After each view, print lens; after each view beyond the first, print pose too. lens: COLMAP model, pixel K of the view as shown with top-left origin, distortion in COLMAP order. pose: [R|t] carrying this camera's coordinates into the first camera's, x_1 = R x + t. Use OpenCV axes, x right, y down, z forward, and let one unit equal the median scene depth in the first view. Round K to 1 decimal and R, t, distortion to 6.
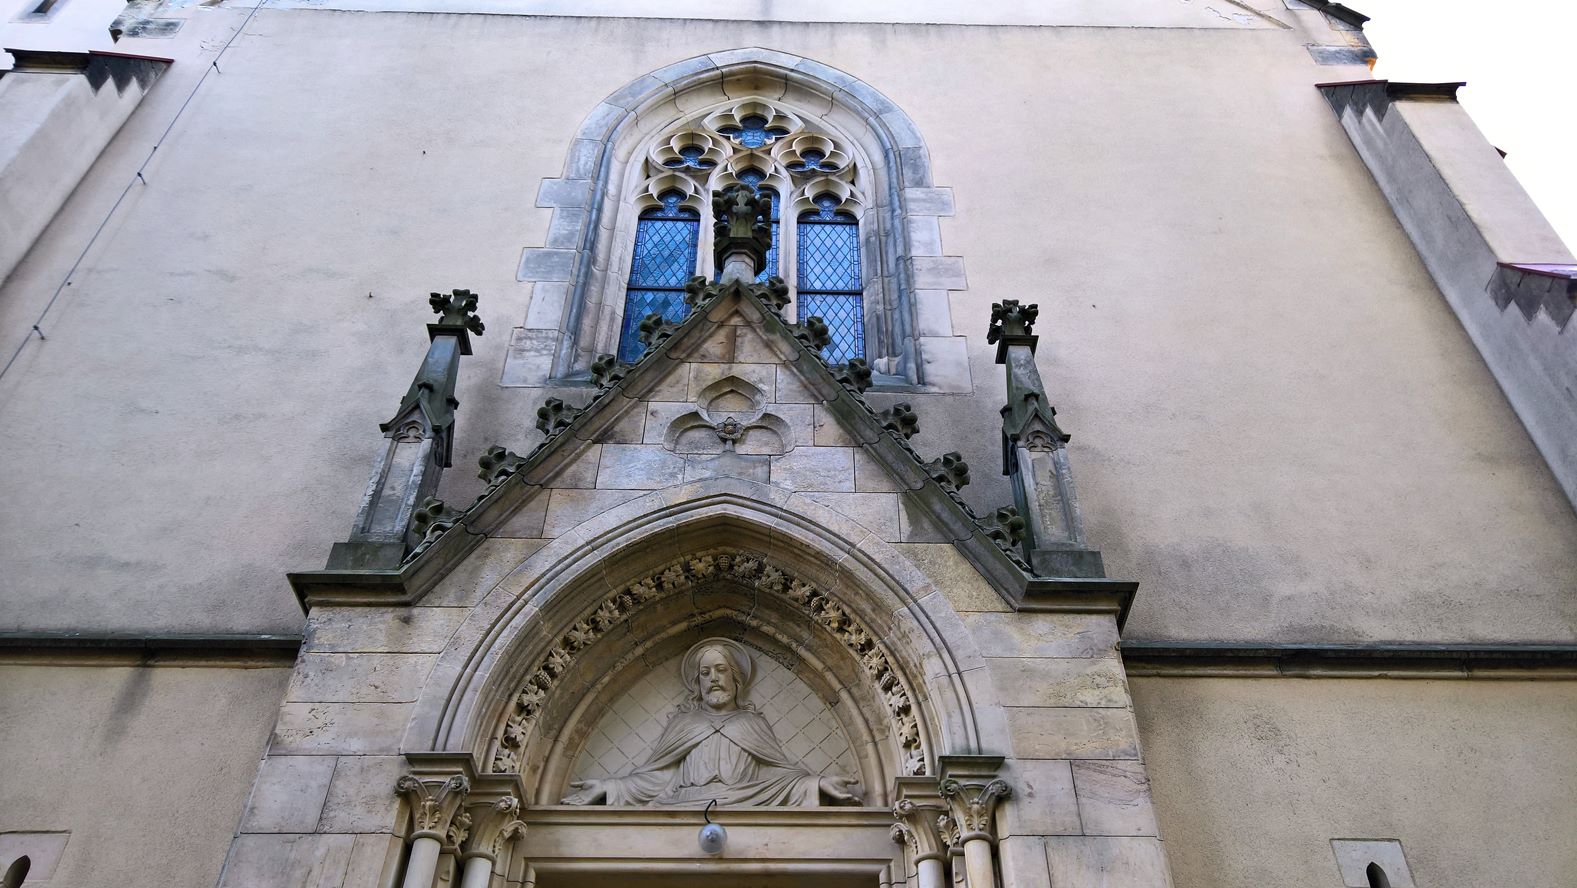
lens RADIAL K [[1208.8, 0, 804.0], [0, 1208.8, 444.6], [0, 0, 1]] dist [0.054362, -0.000092]
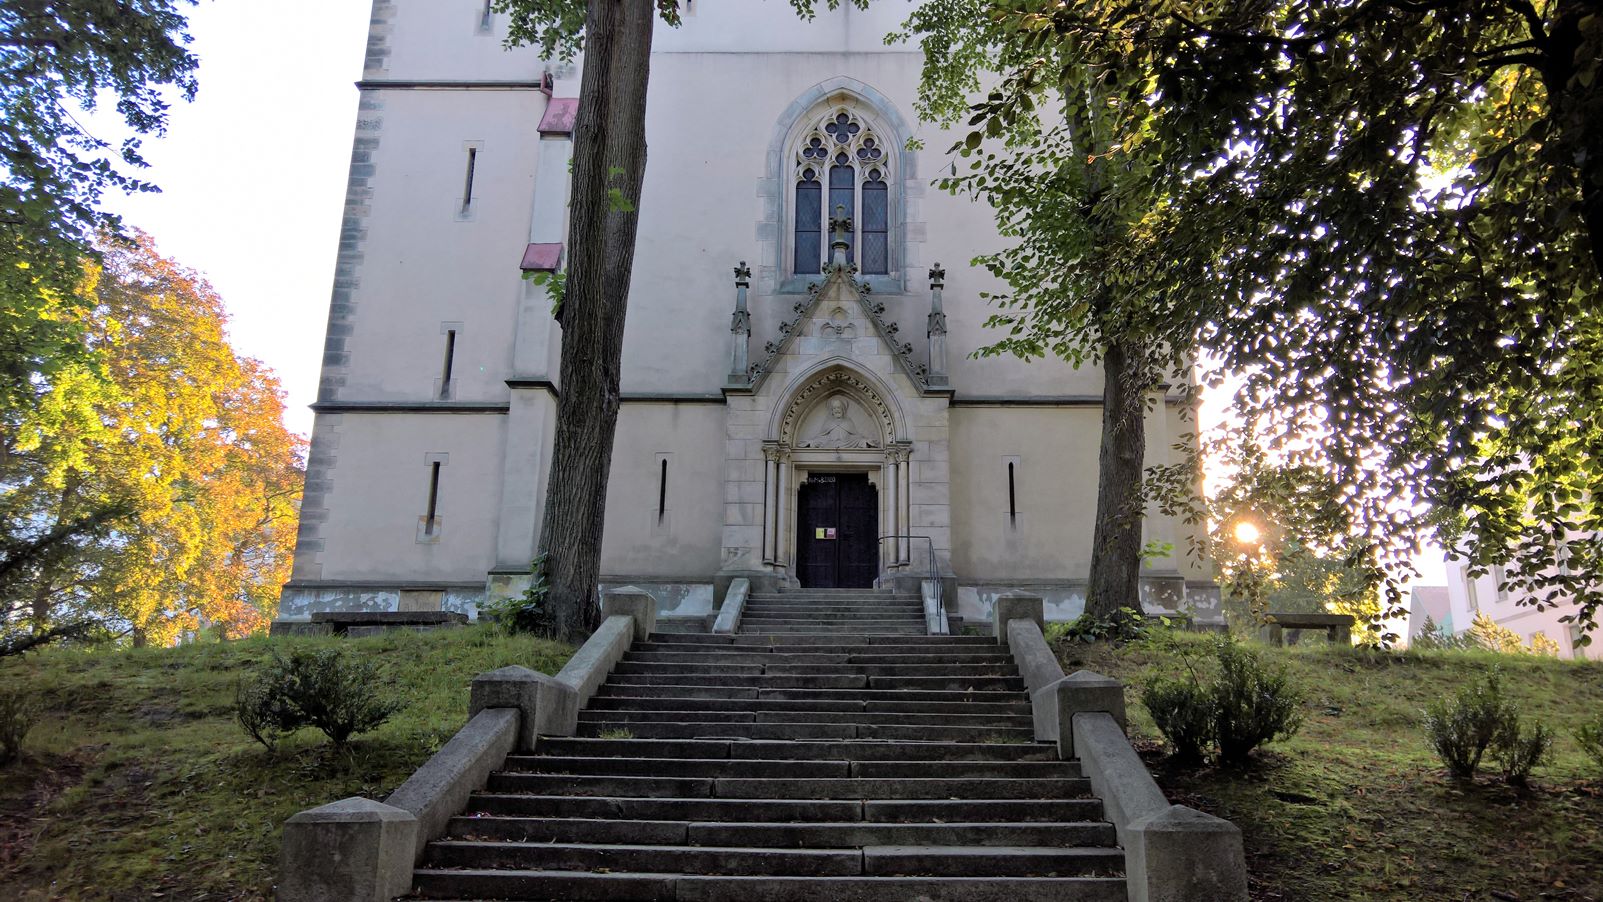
lens RADIAL K [[1228.8, 0, 801.3], [0, 1228.8, 448.7], [0, 0, 1]] dist [0.054362, -0.000092]
pose [[0.997586, 0.001505, -0.069422, 0.064046], [0.031040, 0.884646, 0.465230, -1.243254], [0.062114, -0.466262, 0.882464, -2.000634]]
